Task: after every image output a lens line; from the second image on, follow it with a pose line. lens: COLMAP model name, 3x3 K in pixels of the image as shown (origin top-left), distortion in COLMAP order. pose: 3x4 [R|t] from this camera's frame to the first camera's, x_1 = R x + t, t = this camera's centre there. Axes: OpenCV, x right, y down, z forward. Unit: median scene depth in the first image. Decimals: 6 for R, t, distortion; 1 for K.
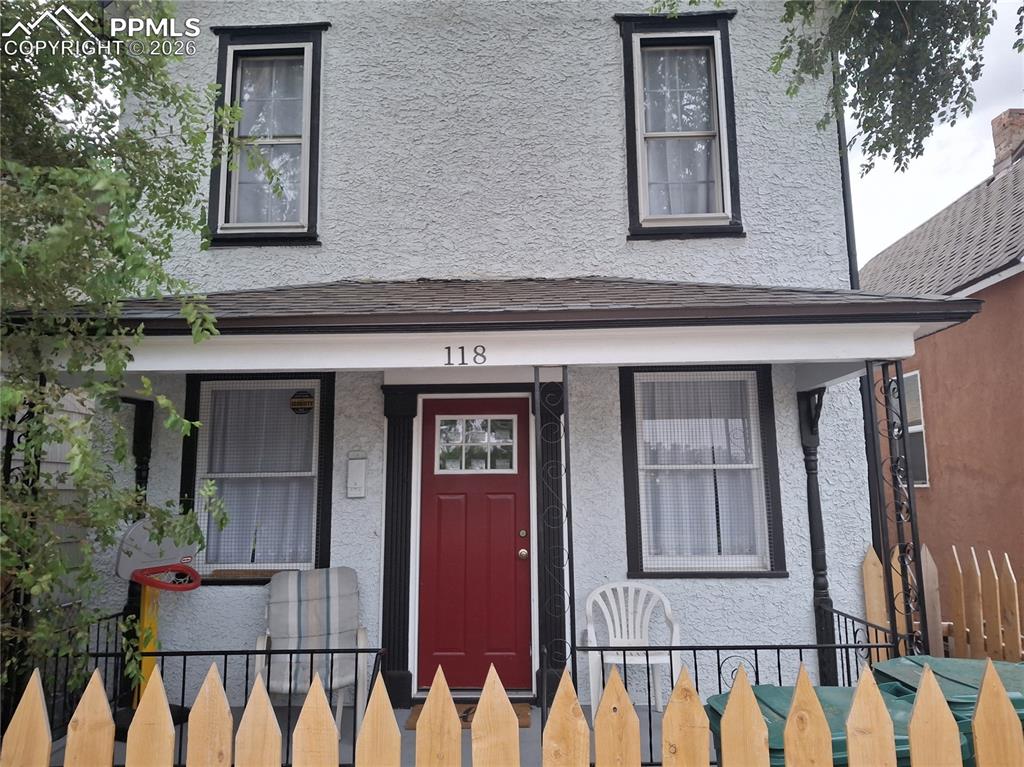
lens RADIAL K [[755.7, 0, 510.1], [0, 755.7, 377.8], [0, 0, 1]] dist [0.036695, -0.070592]
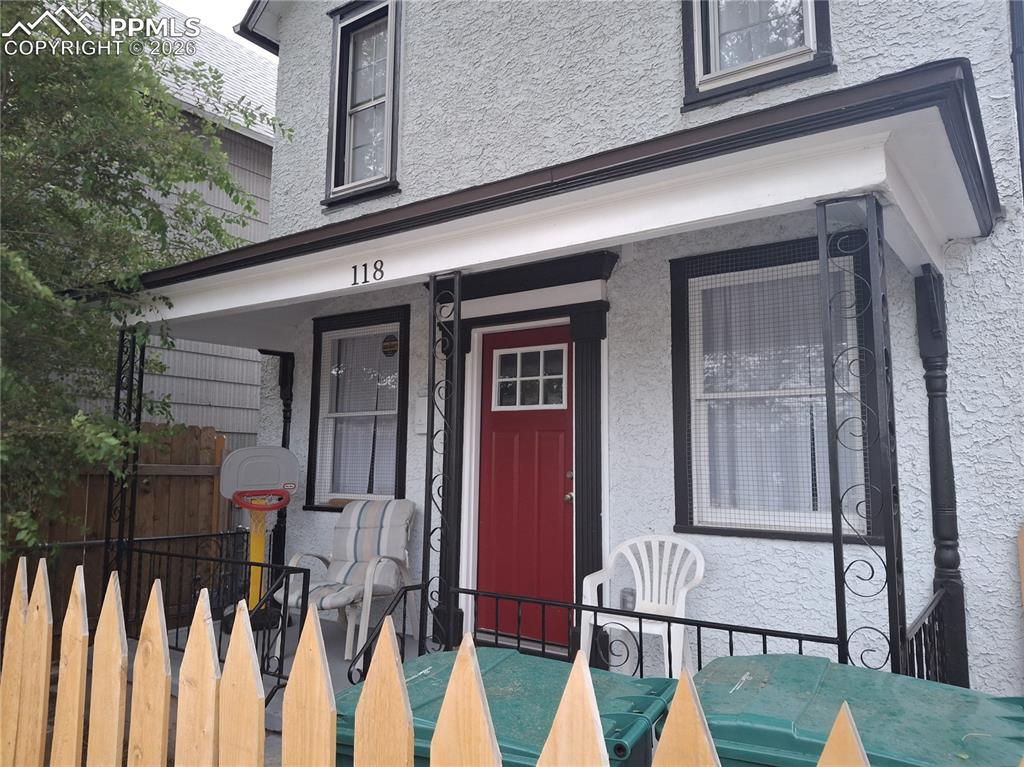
lens RADIAL K [[755.7, 0, 509.6], [0, 755.7, 378.2], [0, 0, 1]] dist [0.036695, -0.070592]
pose [[0.829920, -0.046429, -0.555947, 0.454357], [0.066267, 0.997680, 0.015605, 0.073807], [0.553932, -0.049791, 0.831072, 0.230971]]
